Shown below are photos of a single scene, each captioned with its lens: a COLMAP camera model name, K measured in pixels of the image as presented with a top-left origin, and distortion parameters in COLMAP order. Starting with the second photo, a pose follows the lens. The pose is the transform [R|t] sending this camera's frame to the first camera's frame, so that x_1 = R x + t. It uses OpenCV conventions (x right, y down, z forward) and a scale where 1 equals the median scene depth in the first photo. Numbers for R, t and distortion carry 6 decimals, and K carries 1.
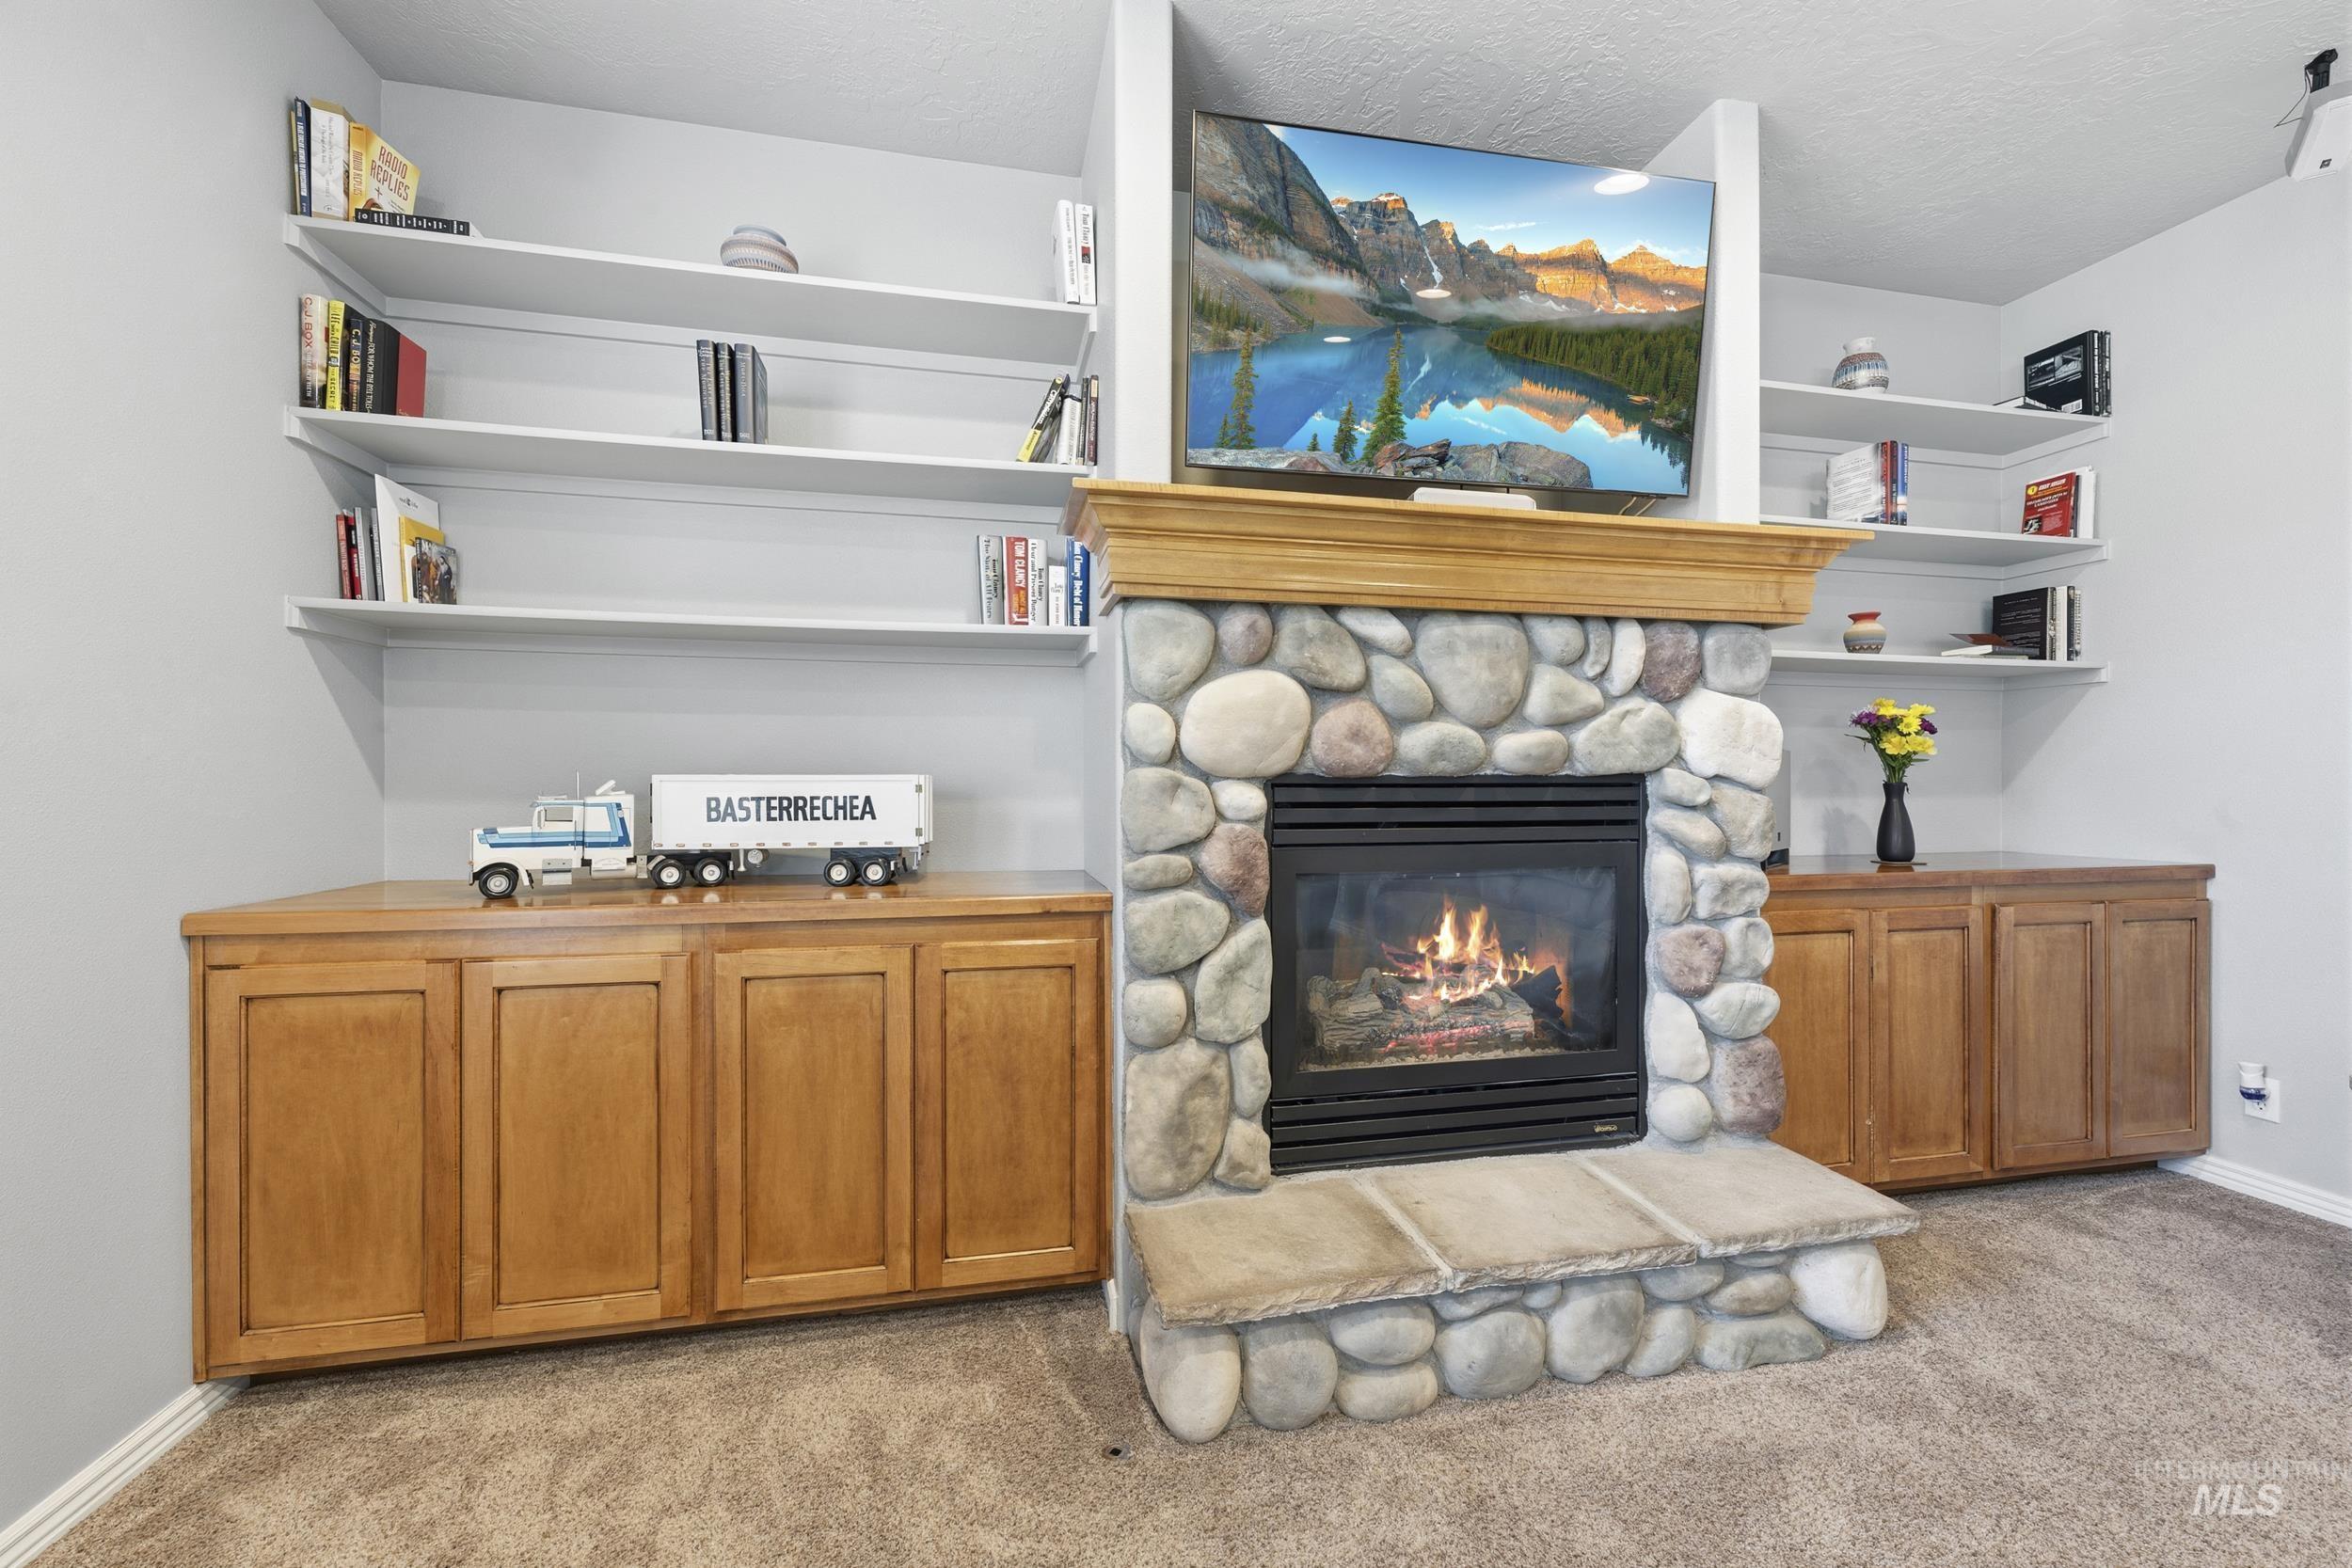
lens RADIAL K [[939.3, 0, 1179.1], [0, 939.3, 784.9], [0, 0, 1]] dist [-0.001464, -0.000114]
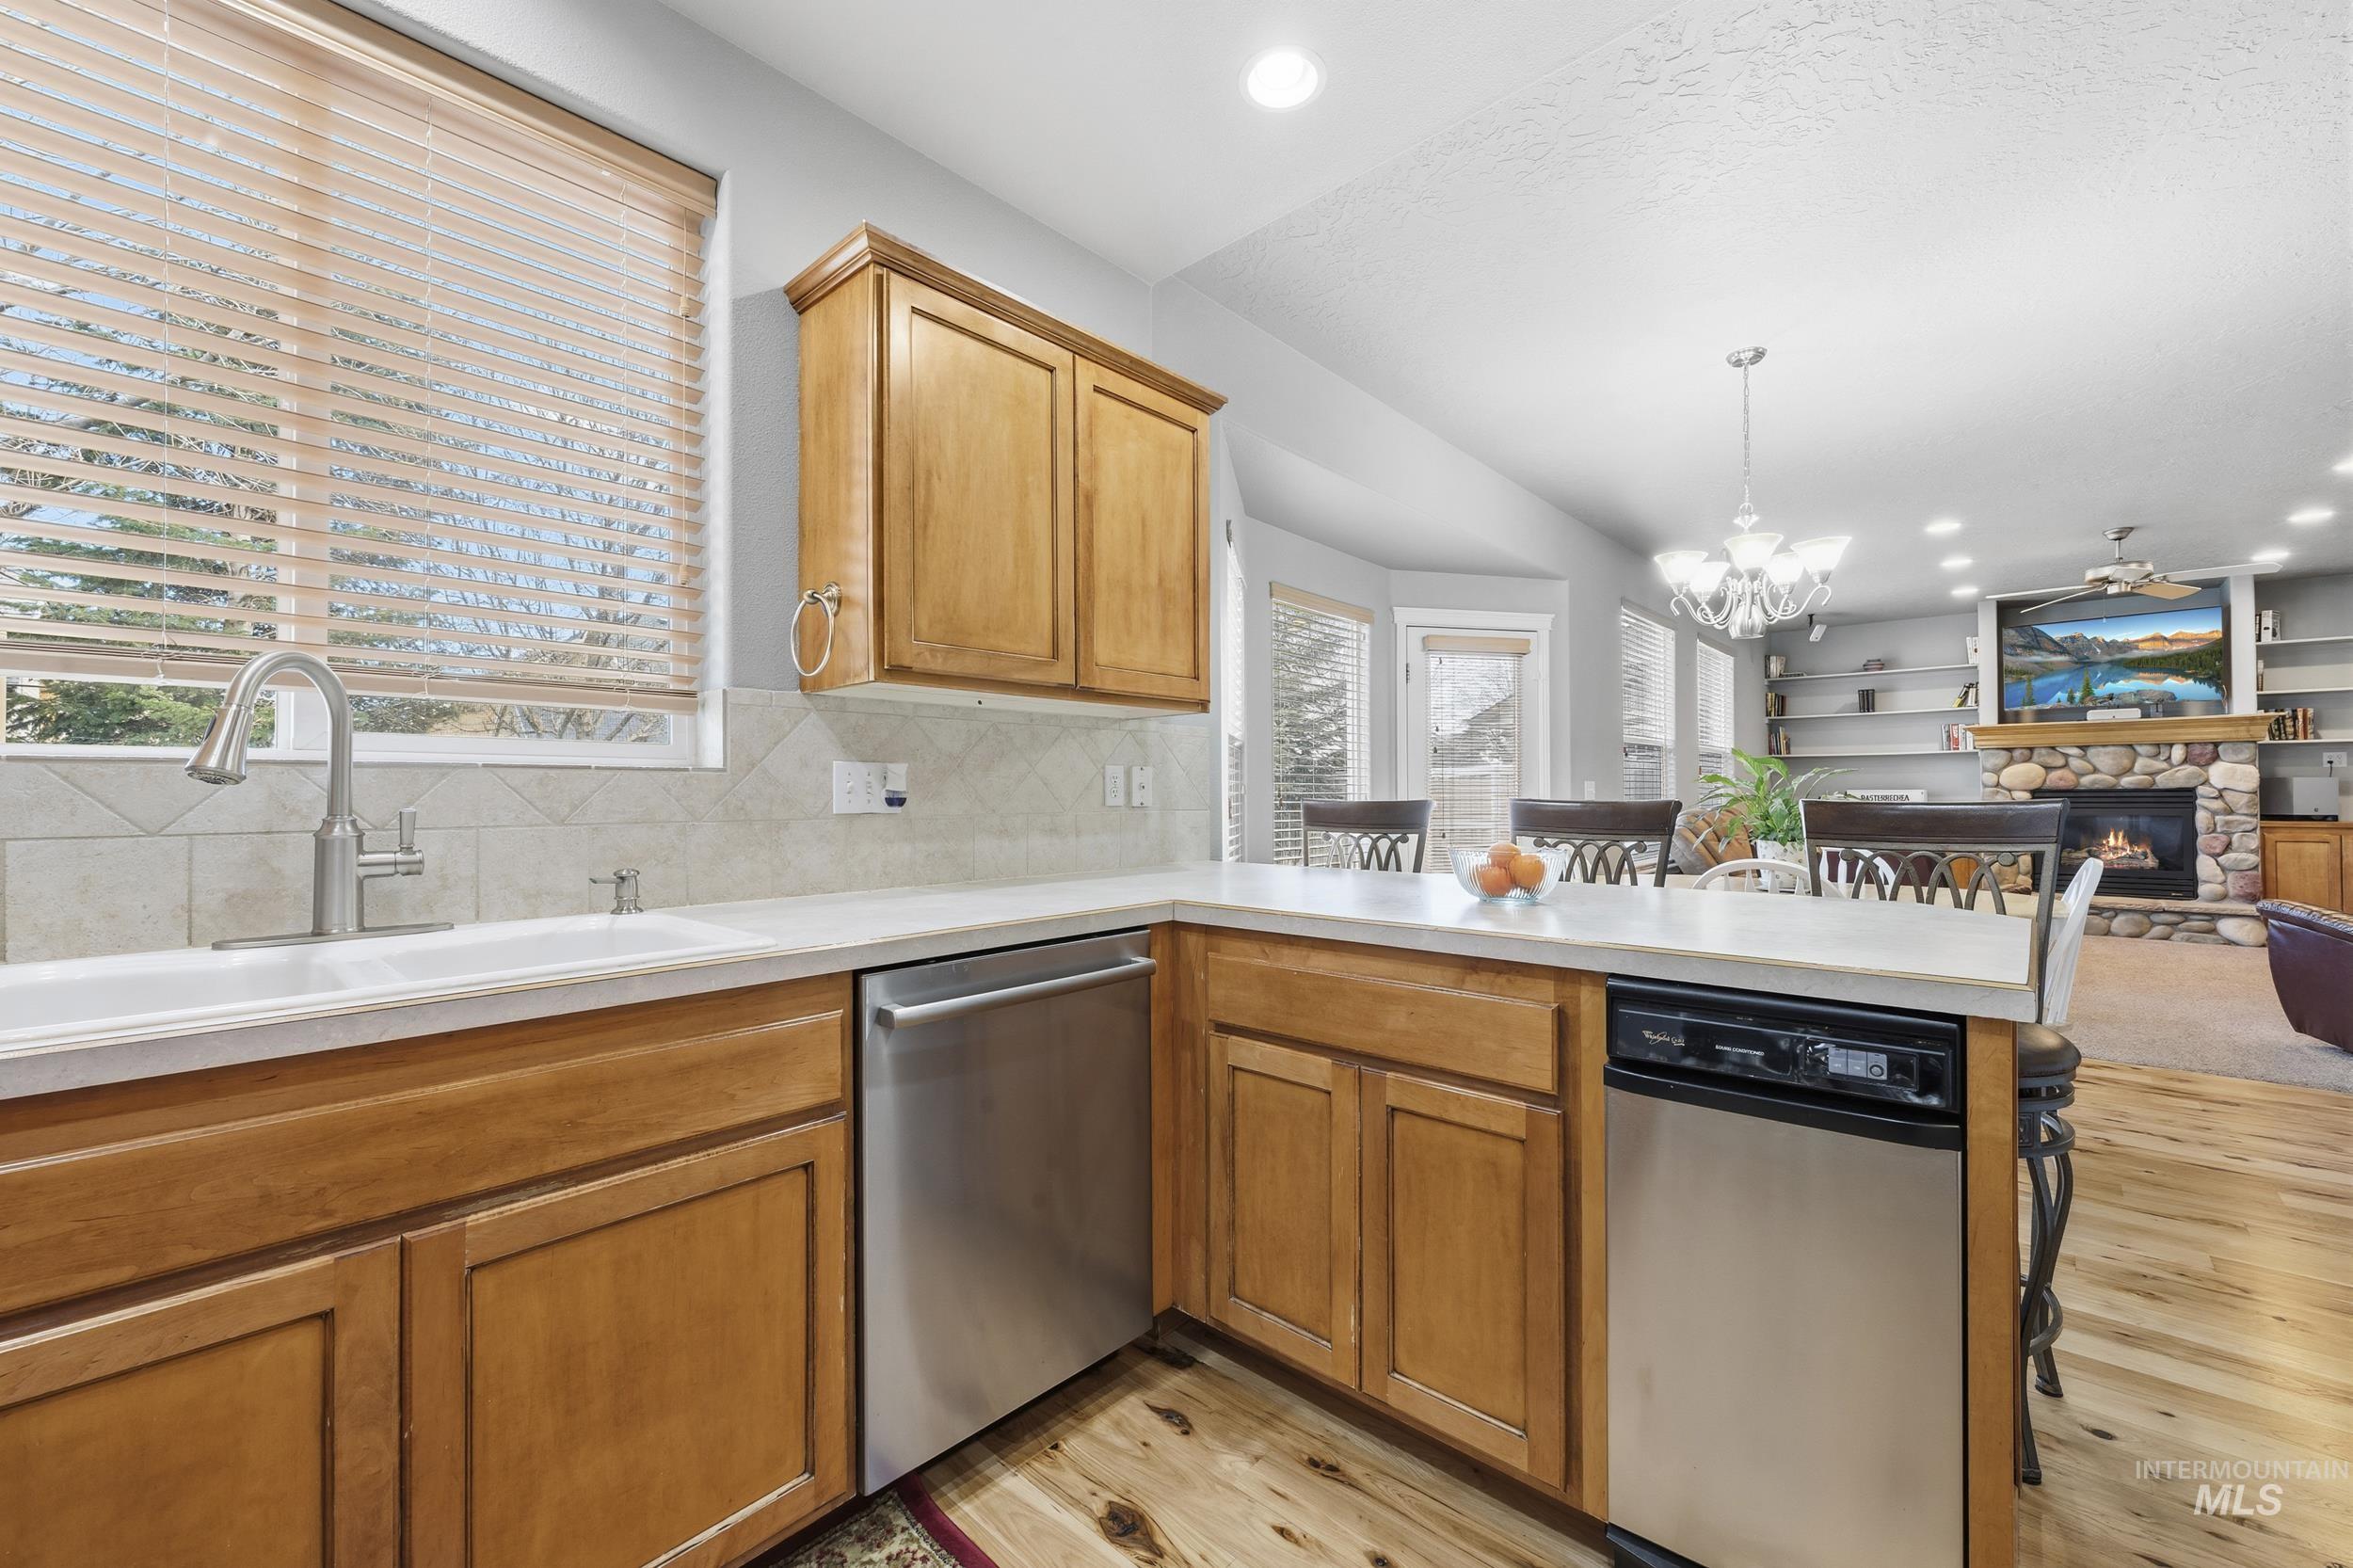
lens RADIAL K [[928.3, 0, 1174.7], [0, 928.3, 787.2], [0, 0, 1]] dist [-0.000215, -0.000215]
pose [[0.579177, -0.008853, -0.815154, 1.145440], [0.002030, 0.999954, -0.009418, 0.009627], [0.815199, 0.003800, 0.579168, -4.041289]]
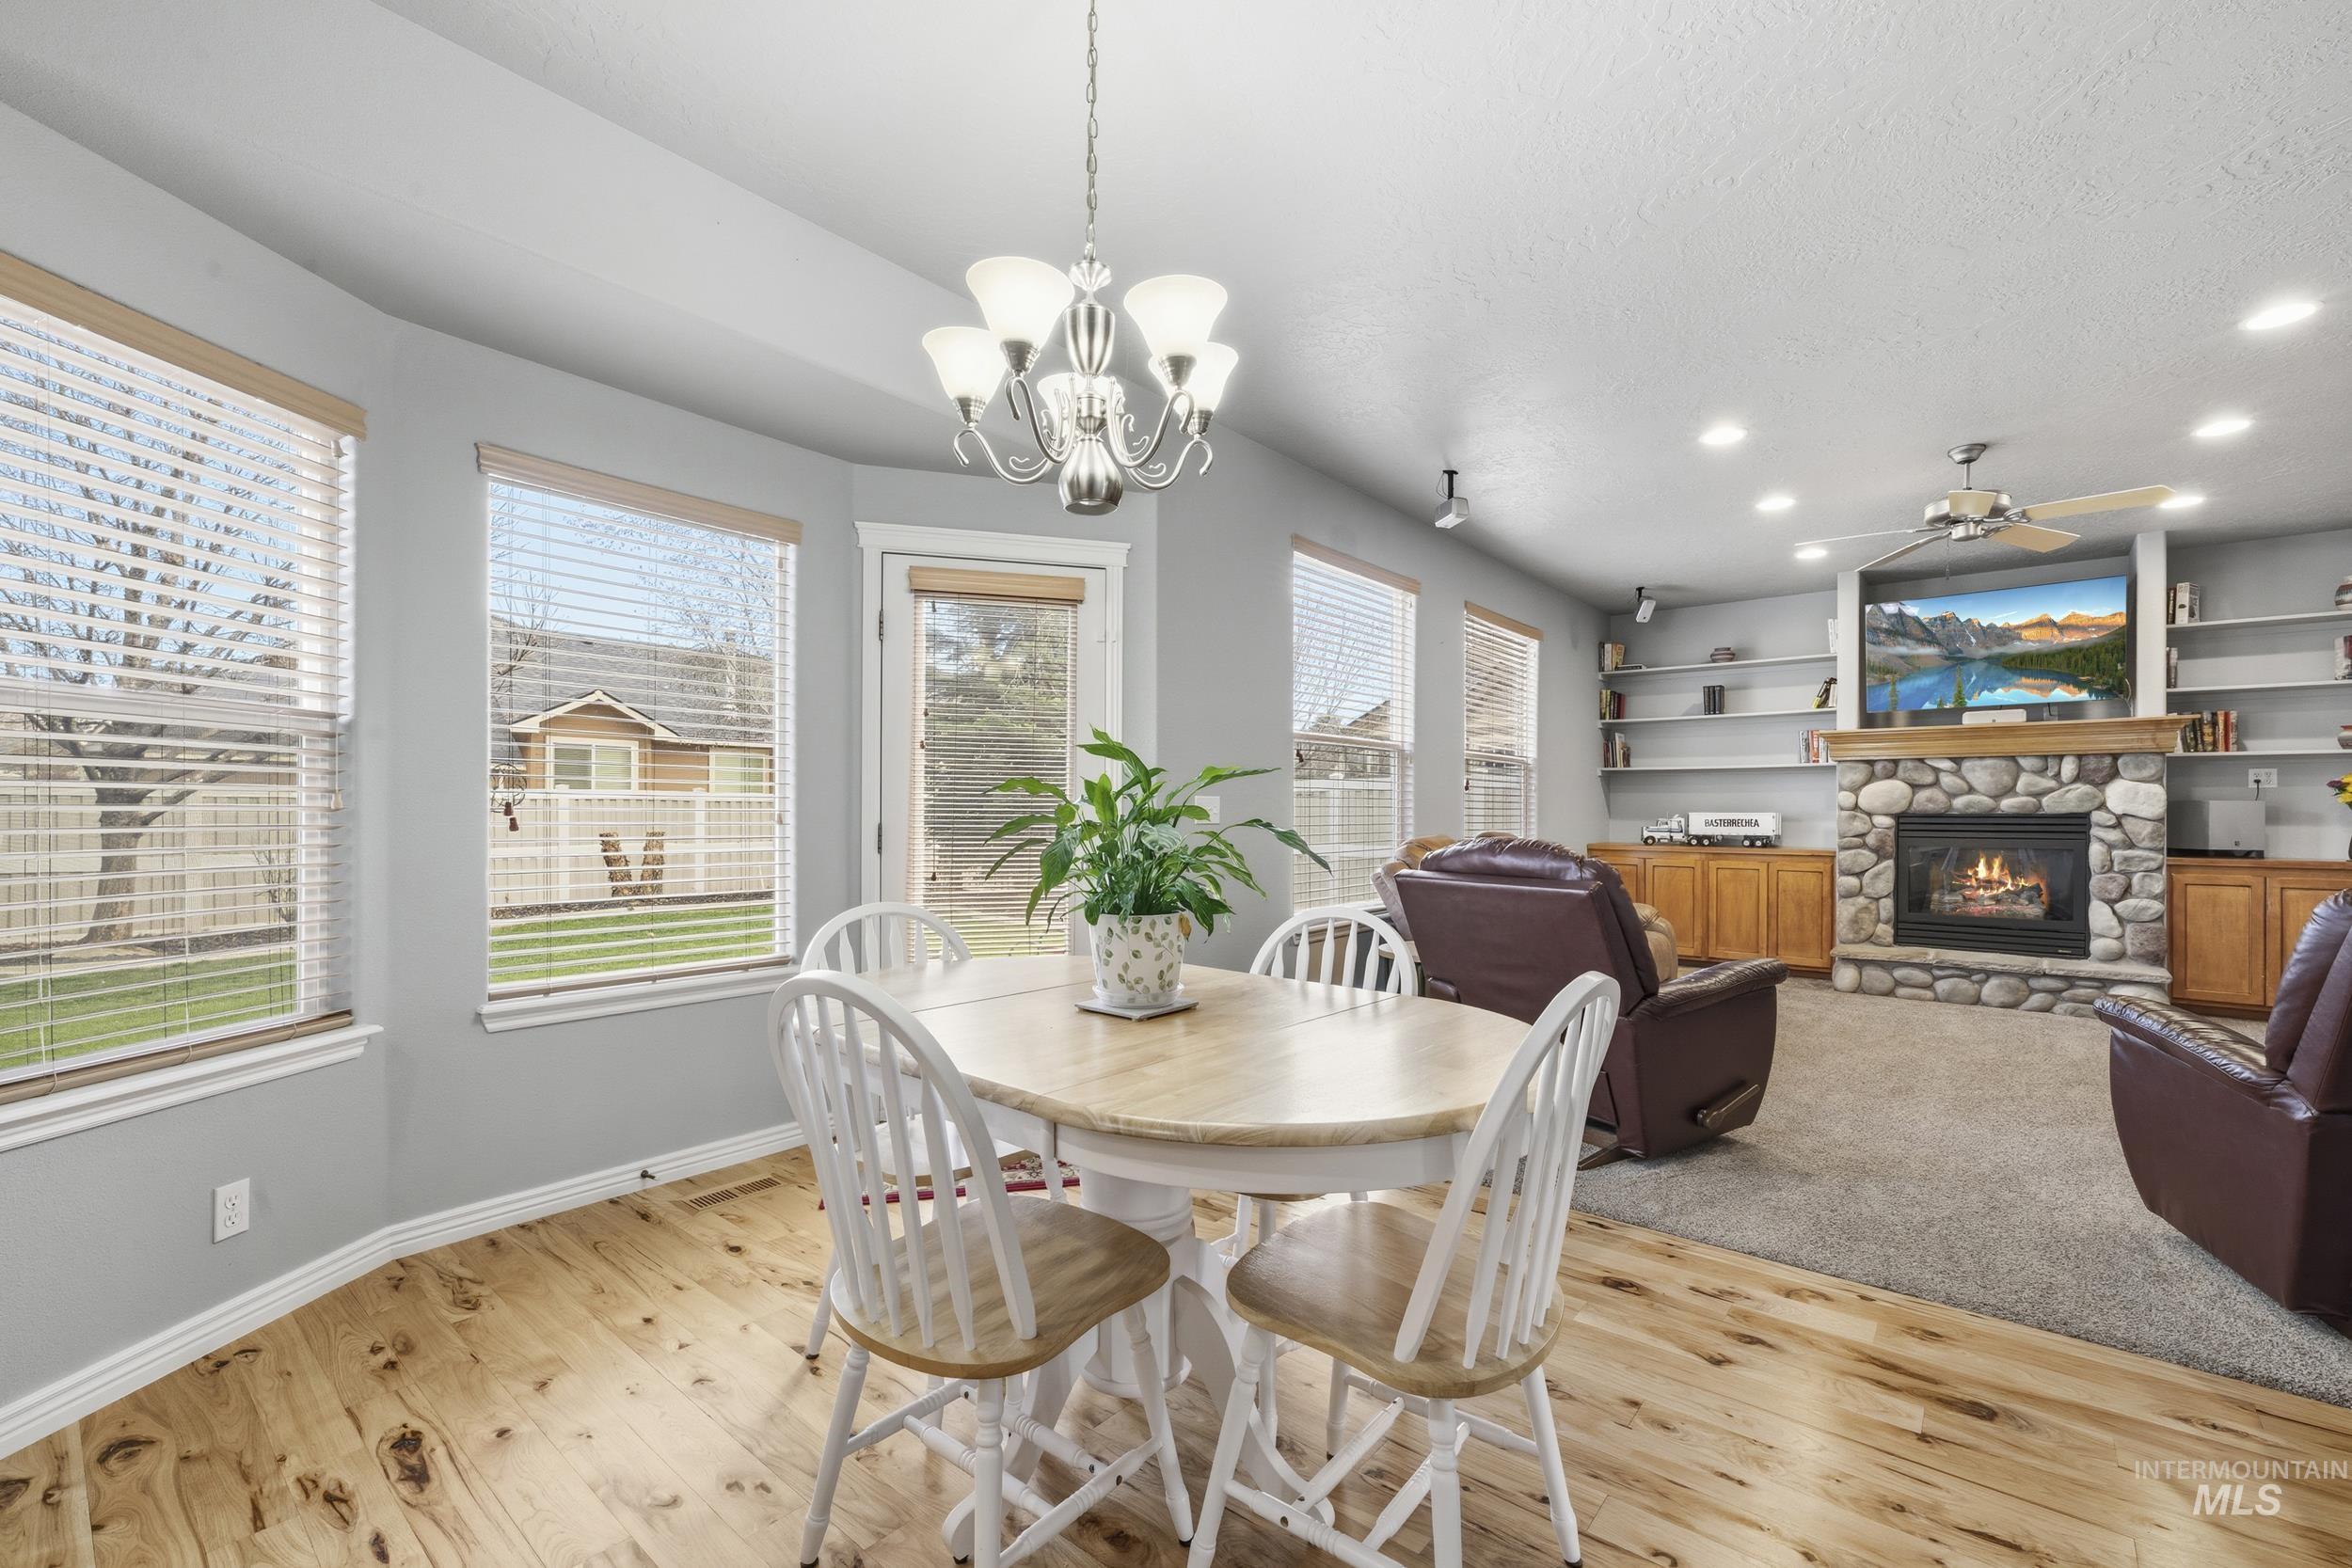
lens RADIAL K [[983.5, 0, 1182.0], [0, 983.5, 816.9], [0, 0, 1]] dist [-0.000475, 0.000792]
pose [[0.616868, 0.006721, -0.787038, 1.143635], [-0.006136, 0.999974, 0.003730, 0.002798], [0.787043, 0.002528, 0.616893, -2.715881]]
